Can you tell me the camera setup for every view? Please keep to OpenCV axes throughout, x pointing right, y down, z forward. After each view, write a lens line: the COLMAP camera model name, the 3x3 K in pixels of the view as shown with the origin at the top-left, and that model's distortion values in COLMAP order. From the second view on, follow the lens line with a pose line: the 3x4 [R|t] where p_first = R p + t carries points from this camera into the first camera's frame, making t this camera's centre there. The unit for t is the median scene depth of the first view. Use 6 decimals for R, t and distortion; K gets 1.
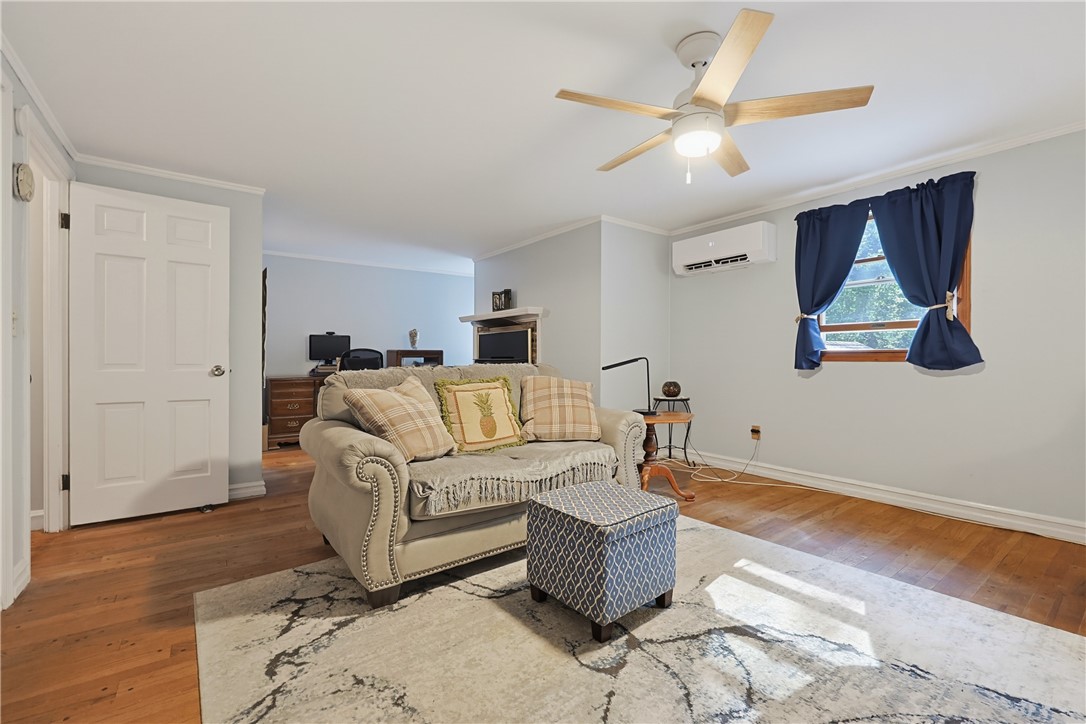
lens RADIAL K [[452.2, 0, 543.0], [0, 452.2, 363.1], [0, 0, 1]] dist [-0.002424, -0.000074]
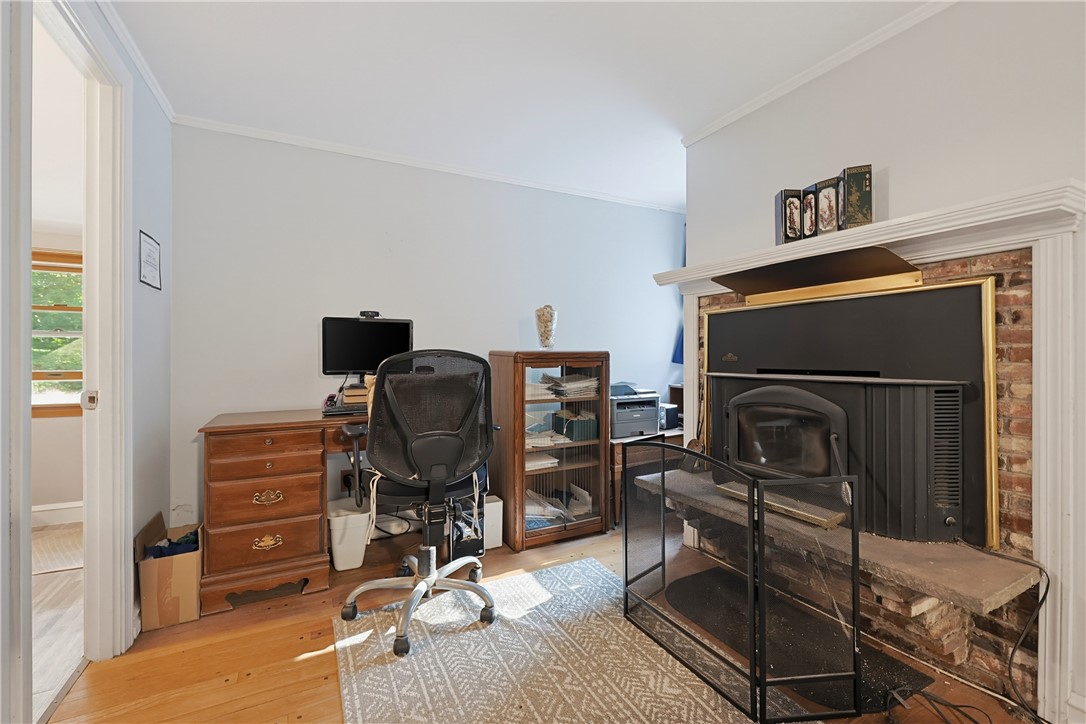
lens RADIAL K [[452.2, 0, 543.1], [0, 452.2, 359.5], [0, 0, 1]] dist [-0.002424, -0.000074]
pose [[0.988303, -0.000809, -0.152499, -0.454106], [-0.000092, 0.999983, -0.005901, -0.037241], [0.152501, 0.005846, 0.988286, 1.143894]]
